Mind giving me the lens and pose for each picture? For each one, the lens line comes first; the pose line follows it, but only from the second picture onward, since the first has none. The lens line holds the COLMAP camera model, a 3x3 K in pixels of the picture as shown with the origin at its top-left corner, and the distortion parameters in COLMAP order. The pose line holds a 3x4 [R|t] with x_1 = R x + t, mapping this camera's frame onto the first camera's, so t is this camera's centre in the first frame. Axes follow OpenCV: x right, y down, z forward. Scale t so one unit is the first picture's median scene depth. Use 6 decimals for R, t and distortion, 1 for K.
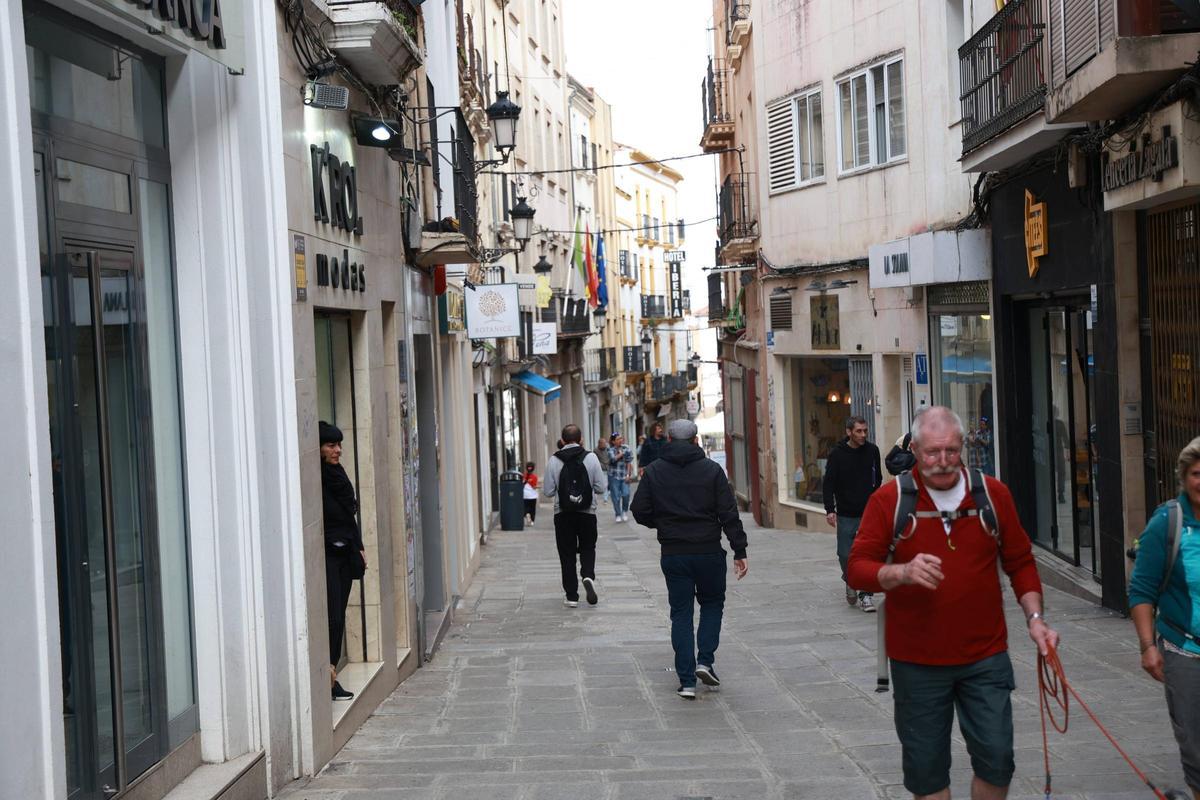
lens RADIAL K [[2051.2, 0, 600.0], [0, 2051.2, 400.0], [0, 0, 1]] dist [0.033293, -0.018723]
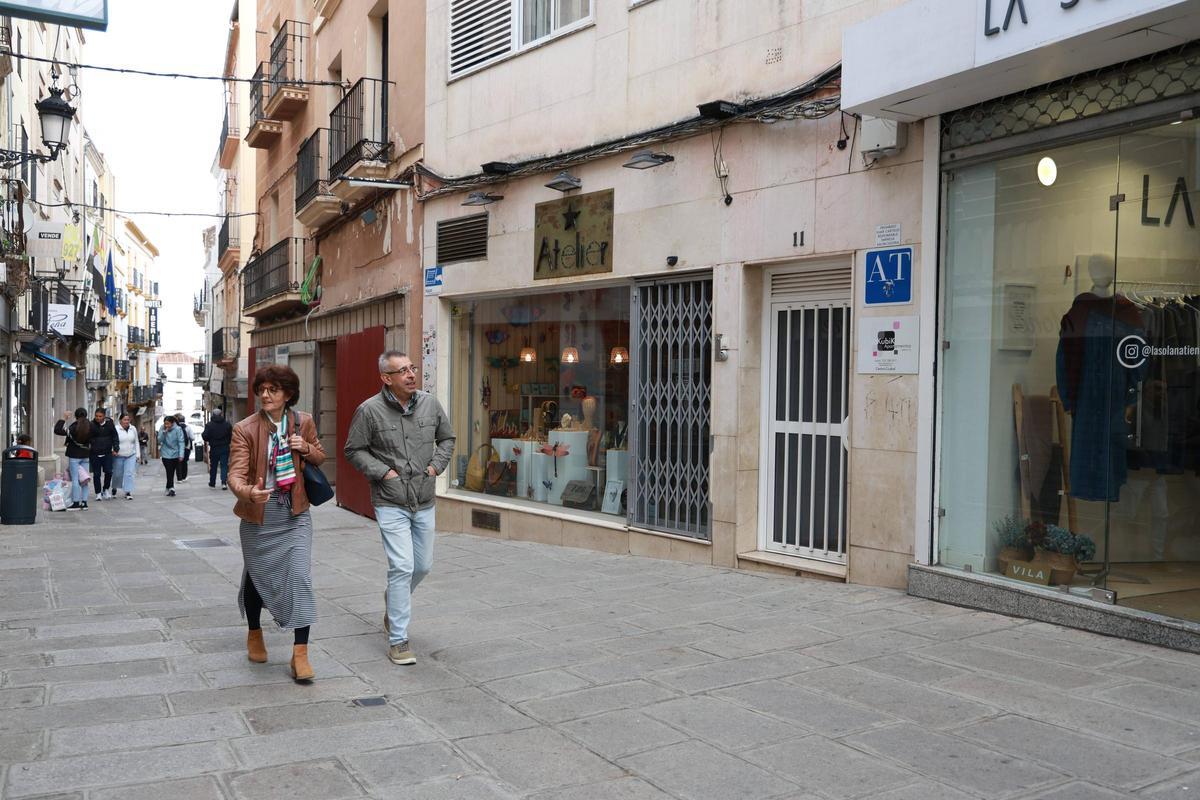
lens RADIAL K [[975.8, 0, 583.1], [0, 975.8, 407.4], [0, 0, 1]] dist [0.014416, 0.002874]
pose [[0.883579, 0.048601, 0.465753, -0.027648], [-0.039182, 0.998785, -0.029892, 0.022186], [-0.466640, 0.008163, 0.884410, 0.552451]]
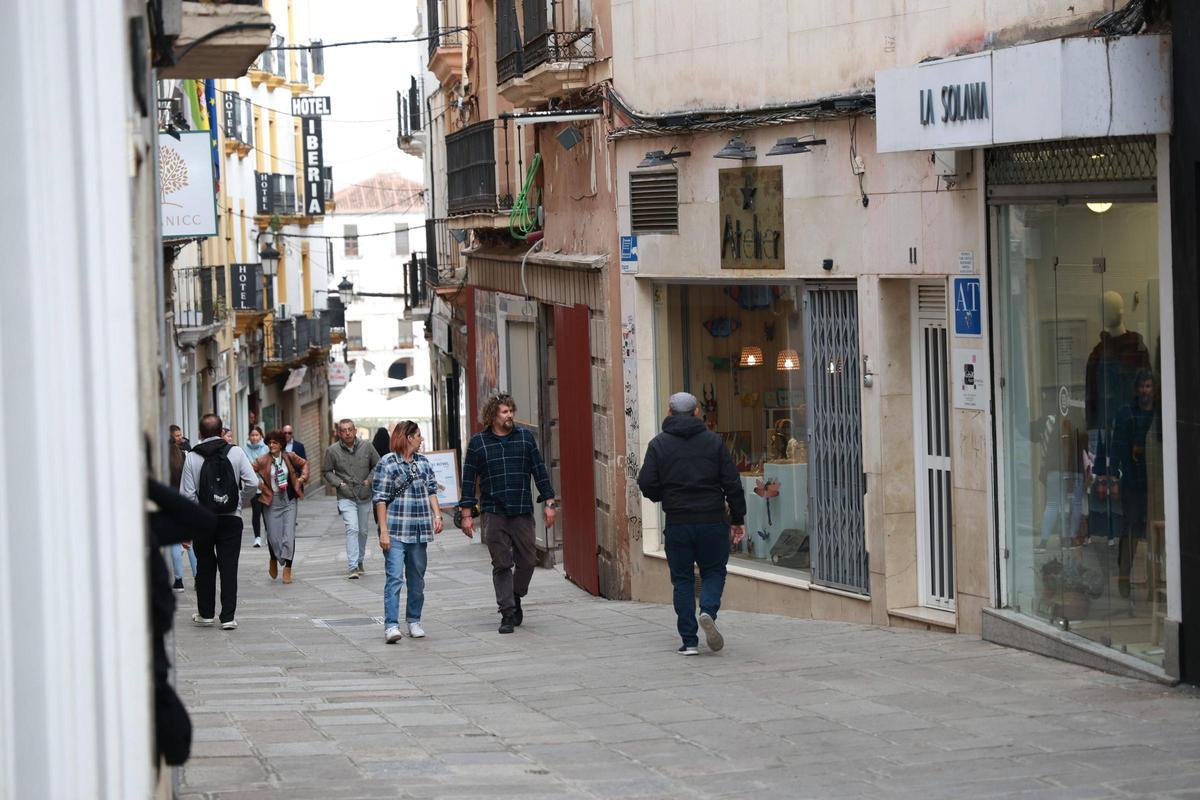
lens RADIAL K [[3481.0, 0, 600.0], [0, 3481.0, 400.0], [0, 0, 1]] dist [0.229778, 0.164377]
pose [[0.989794, 0.004081, 0.142447, -0.045562], [-0.005664, 0.999927, 0.010709, 0.000095], [-0.142393, -0.011407, 0.989745, 0.082003]]
